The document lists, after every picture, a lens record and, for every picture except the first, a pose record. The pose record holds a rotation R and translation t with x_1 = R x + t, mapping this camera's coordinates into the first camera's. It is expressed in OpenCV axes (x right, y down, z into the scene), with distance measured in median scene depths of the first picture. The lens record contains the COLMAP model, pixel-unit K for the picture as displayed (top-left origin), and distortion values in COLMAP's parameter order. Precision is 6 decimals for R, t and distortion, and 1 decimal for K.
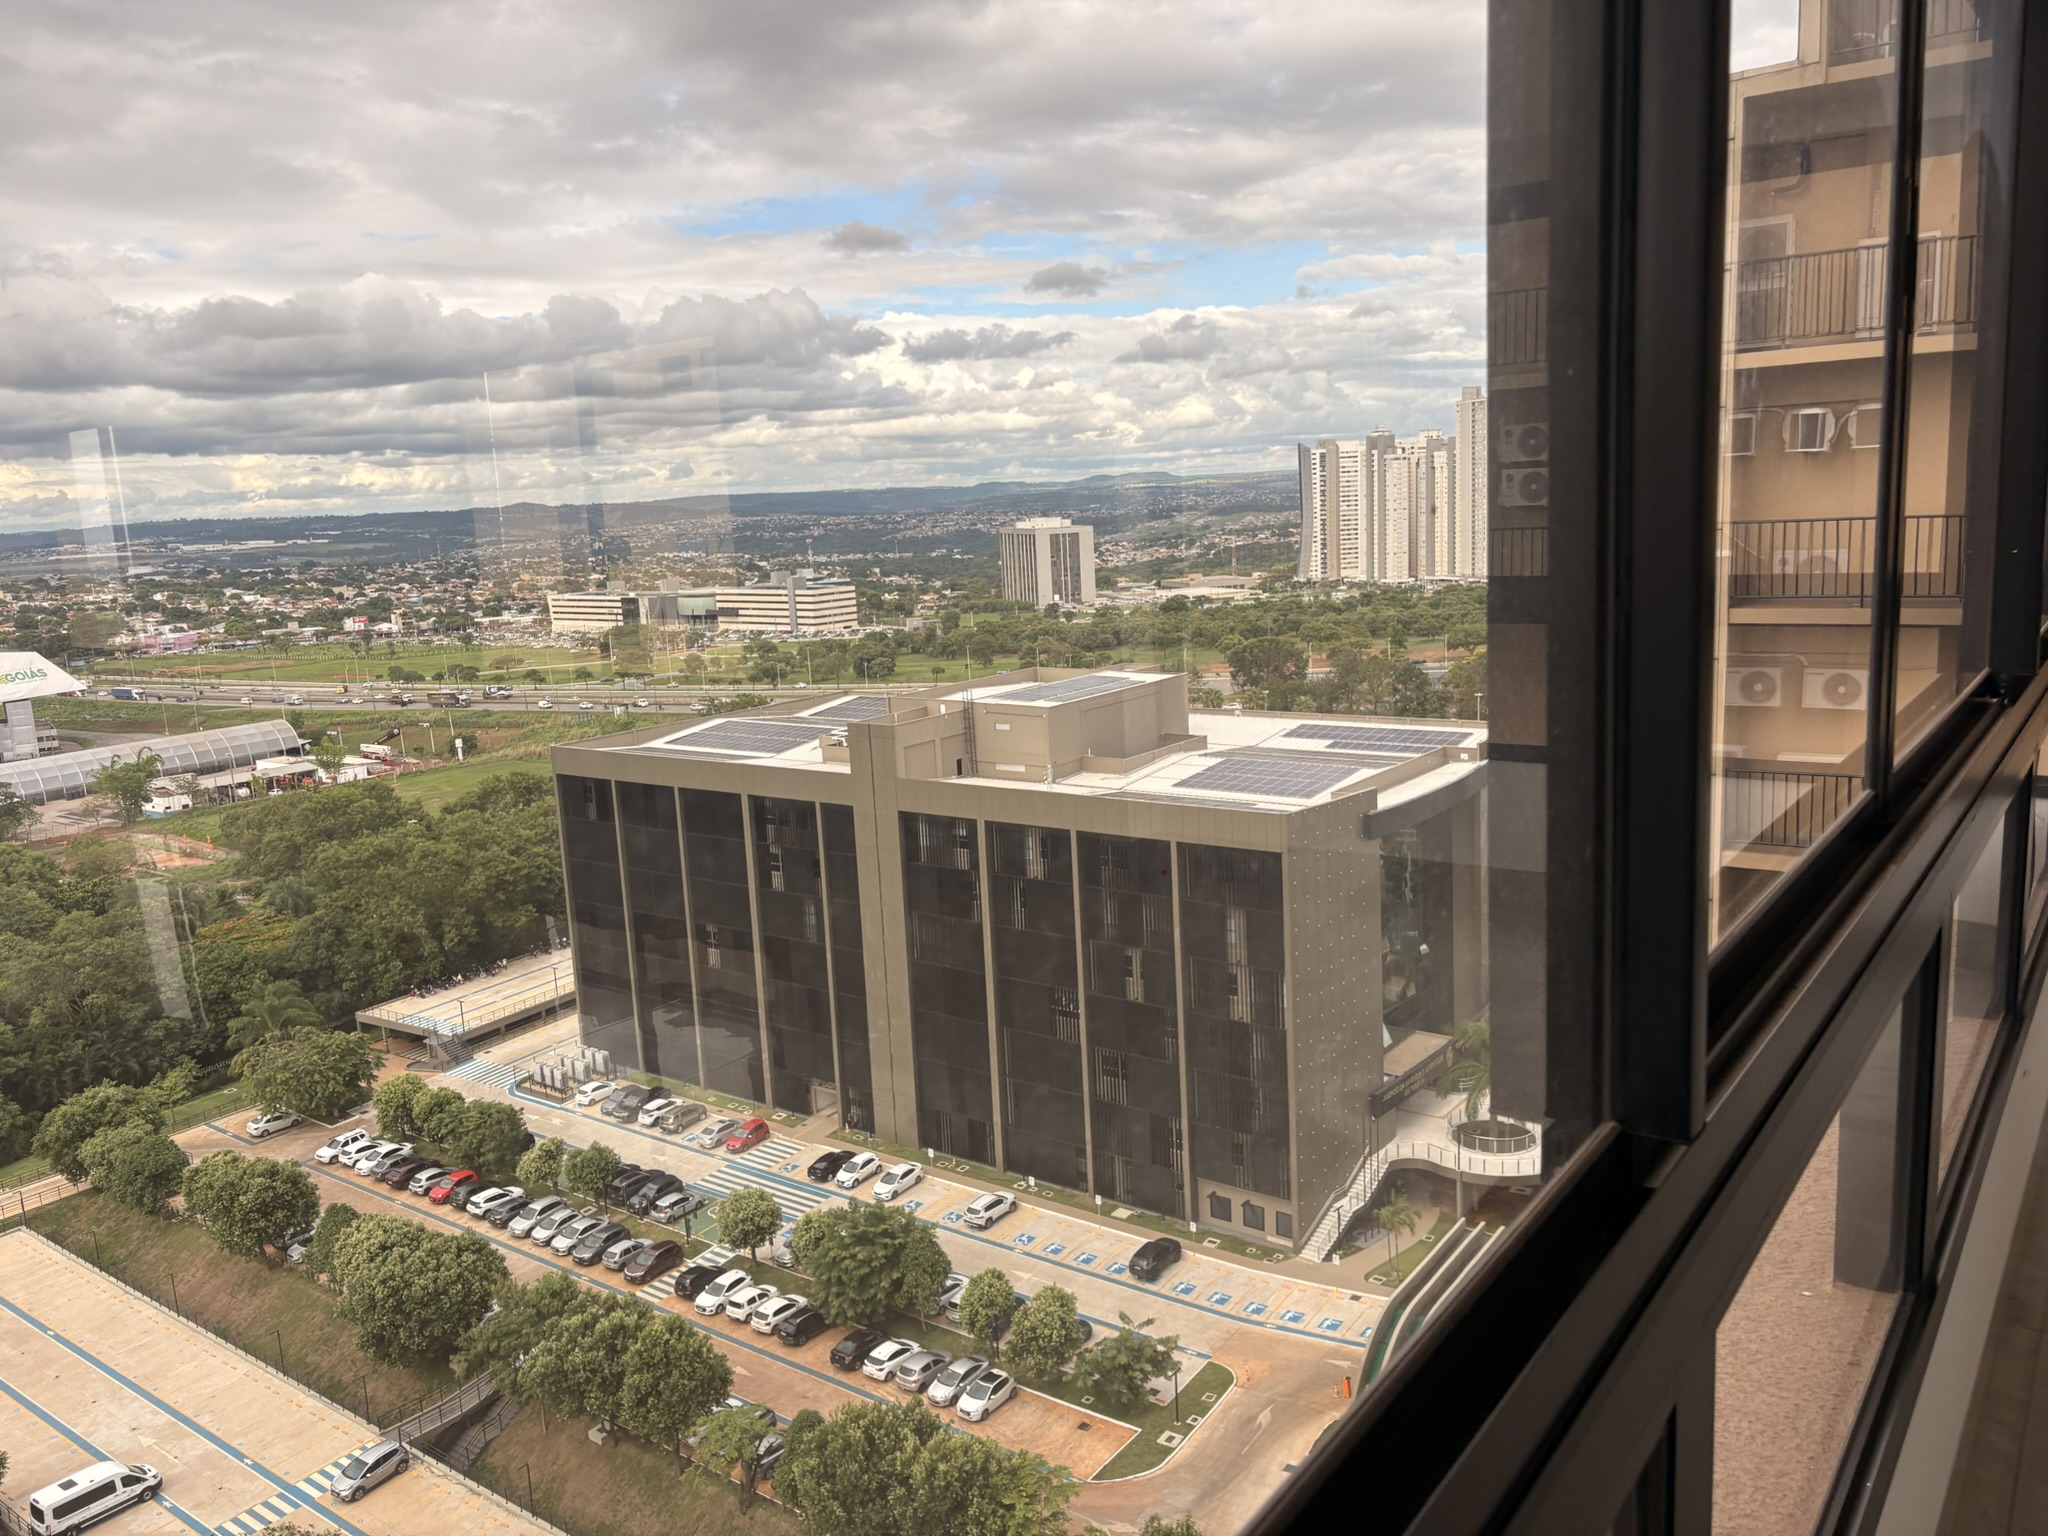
lens RADIAL K [[1535.9, 0, 1051.6], [0, 1535.9, 753.9], [0, 0, 1]] dist [0.005417, 0.002781]
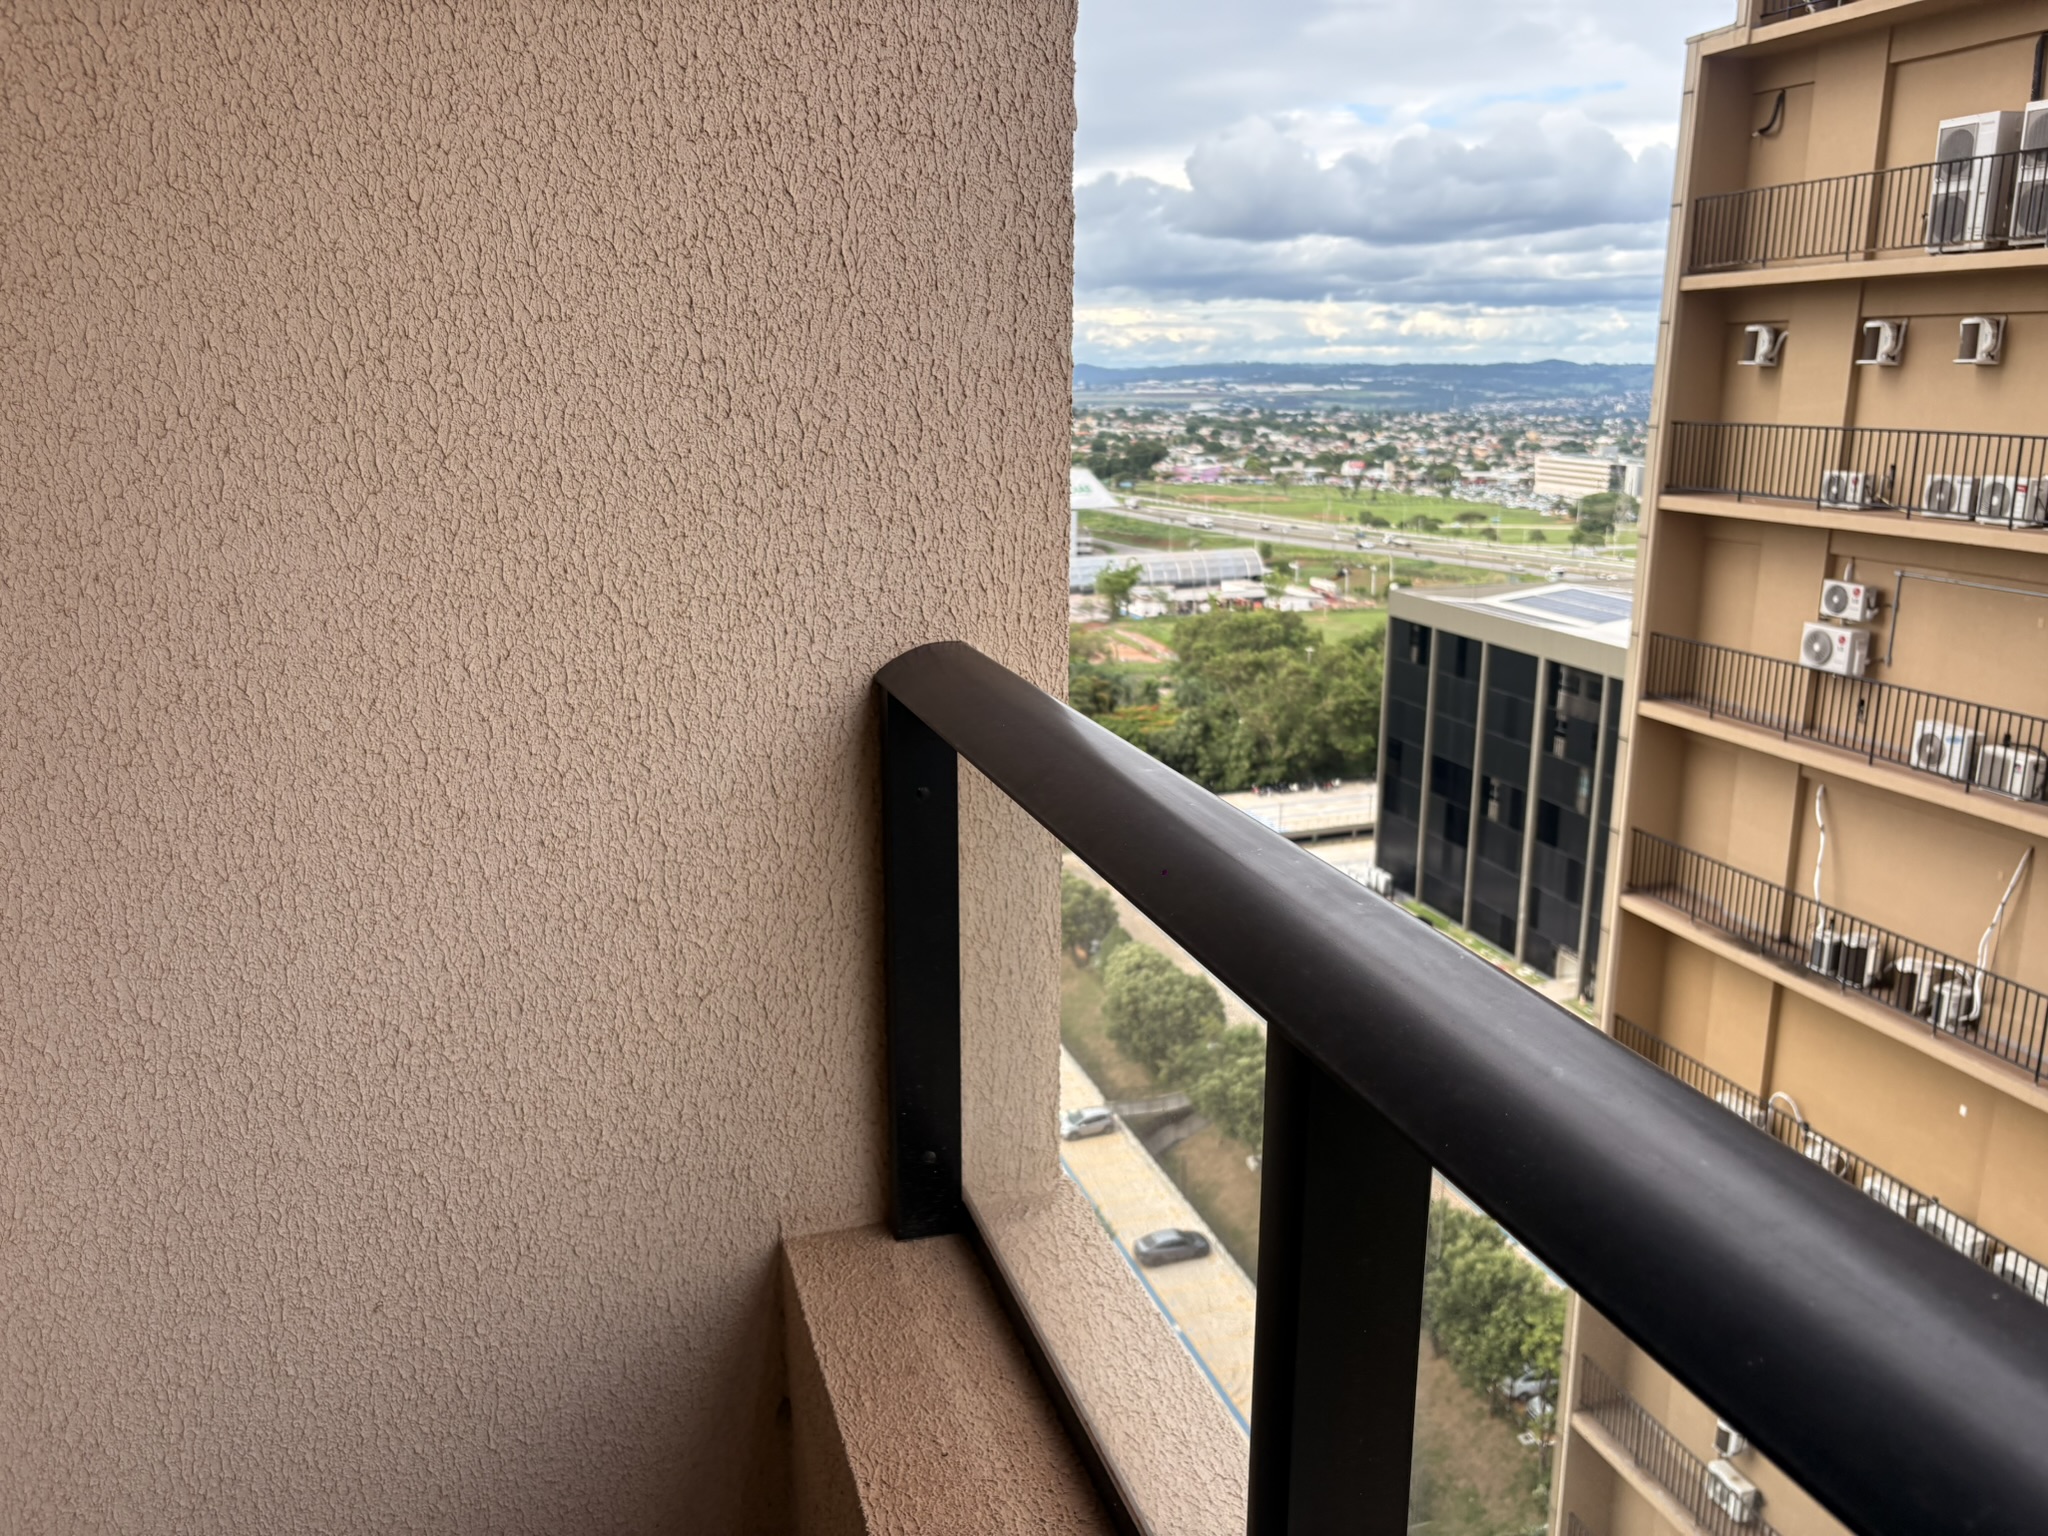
lens RADIAL K [[1557.5, 0, 1018.3], [0, 1557.5, 764.0], [0, 0, 1]] dist [0.055615, -0.082450]
pose [[0.794483, 0.190211, -0.576729, 0.099252], [-0.136514, 0.981315, 0.135590, 0.001527], [0.591744, -0.028993, 0.805605, -0.034661]]
